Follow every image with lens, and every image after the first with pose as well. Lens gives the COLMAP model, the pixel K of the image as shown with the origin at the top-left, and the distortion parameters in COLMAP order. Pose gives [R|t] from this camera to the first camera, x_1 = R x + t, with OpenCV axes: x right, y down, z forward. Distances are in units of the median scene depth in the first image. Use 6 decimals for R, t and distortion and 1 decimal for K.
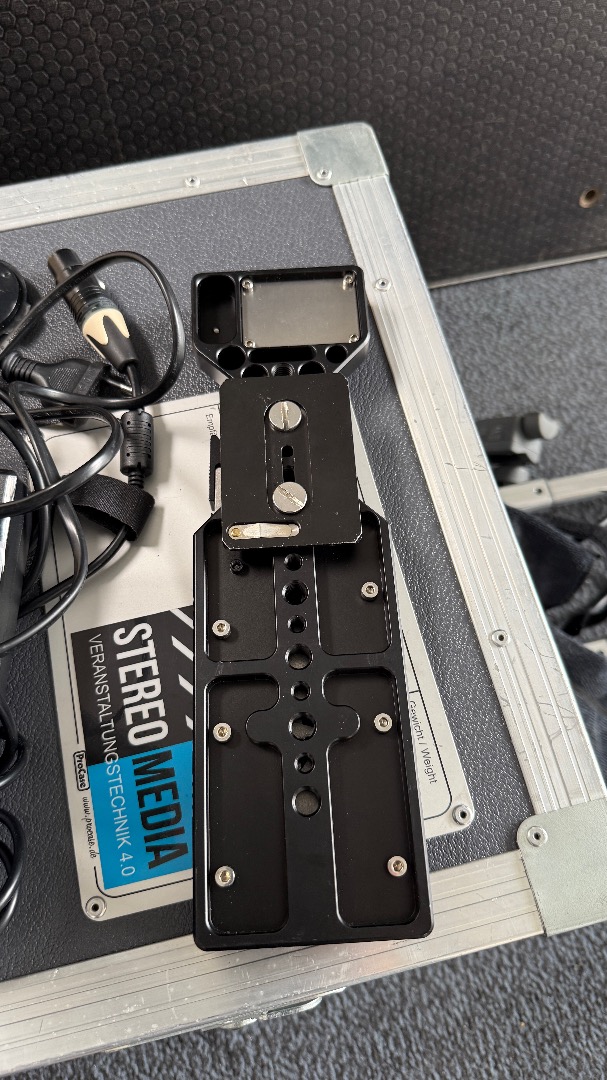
lens RADIAL K [[797.6, 0, 303.5], [0, 797.6, 540.0], [0, 0, 1]] dist [-0.037604, 0.001555]
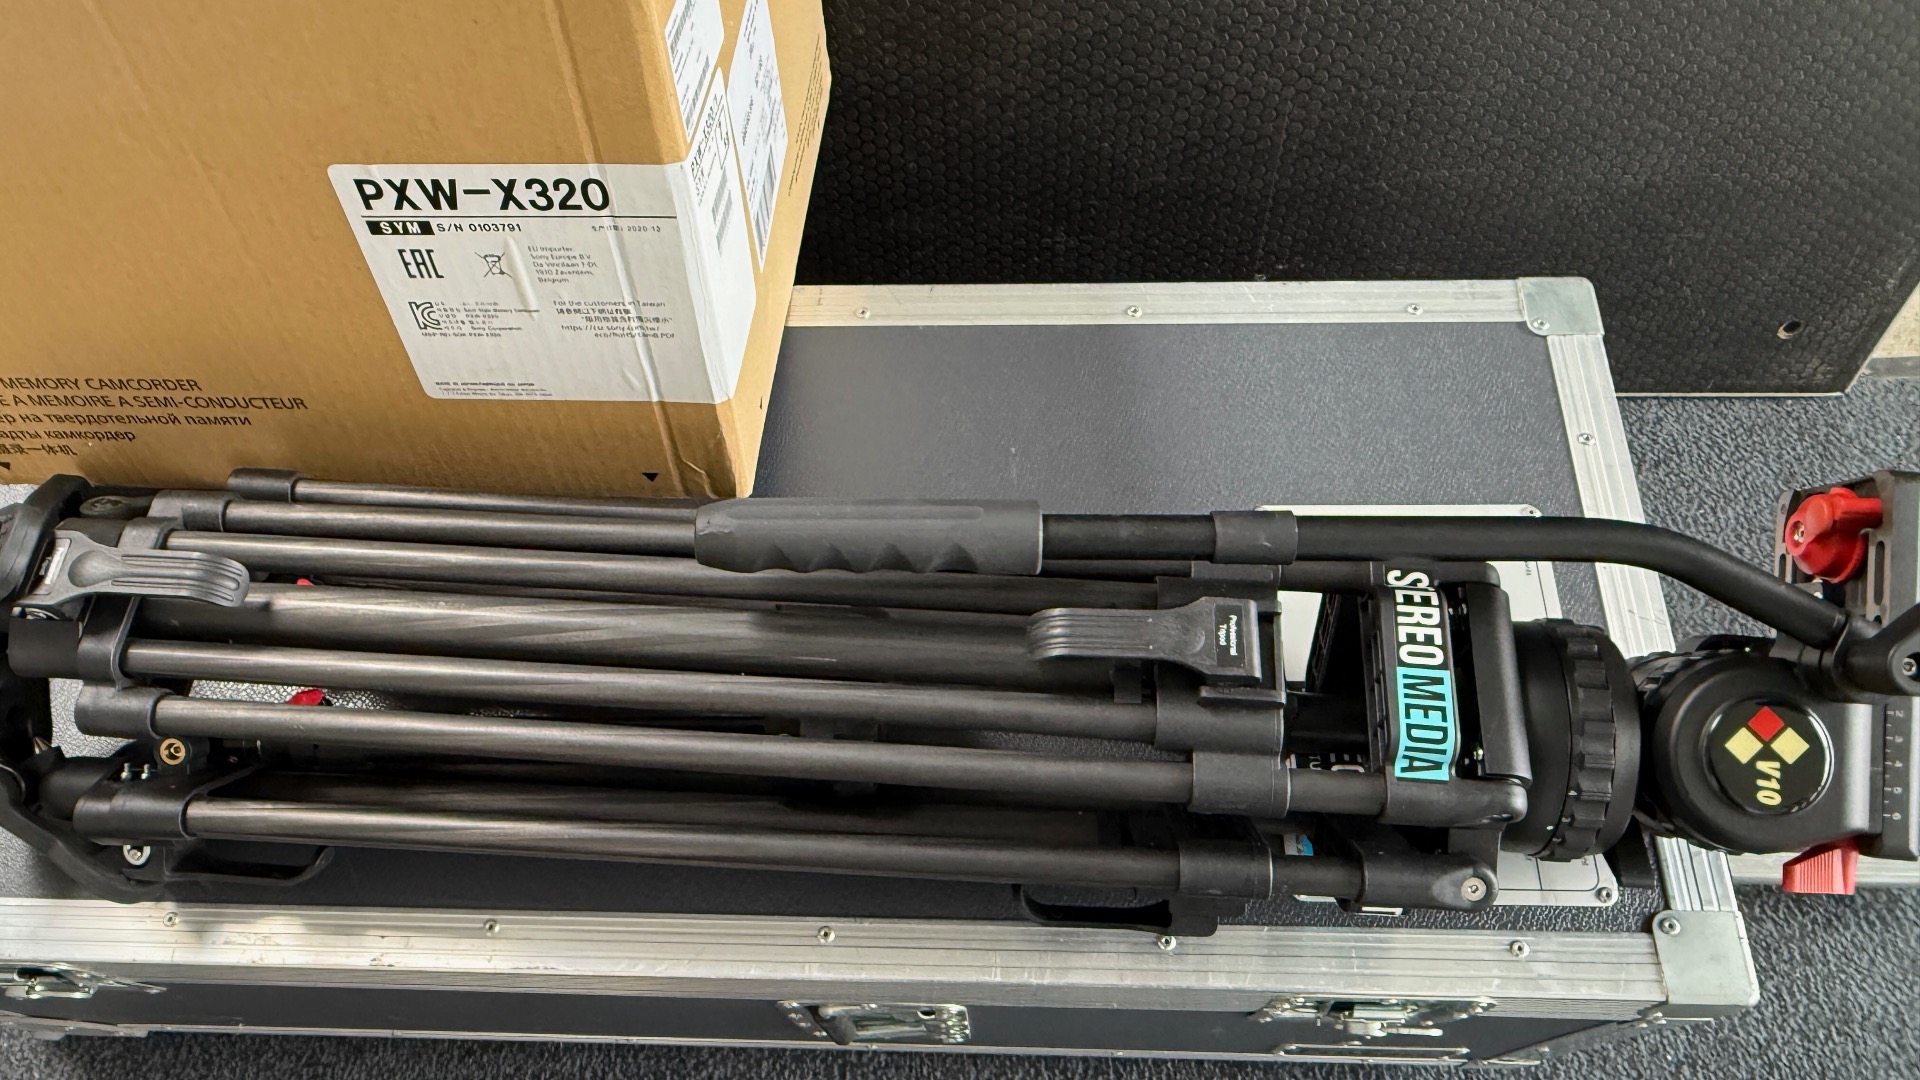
lens RADIAL K [[1306.9, 0, 960.0], [0, 1306.9, 540.0], [0, 0, 1]] dist [0.000131, 0.001202]
pose [[0.964502, 0.206089, -0.165114, -0.248414], [-0.220242, 0.972757, -0.072371, 0.082980], [0.145701, 0.106167, 0.983616, -0.543966]]
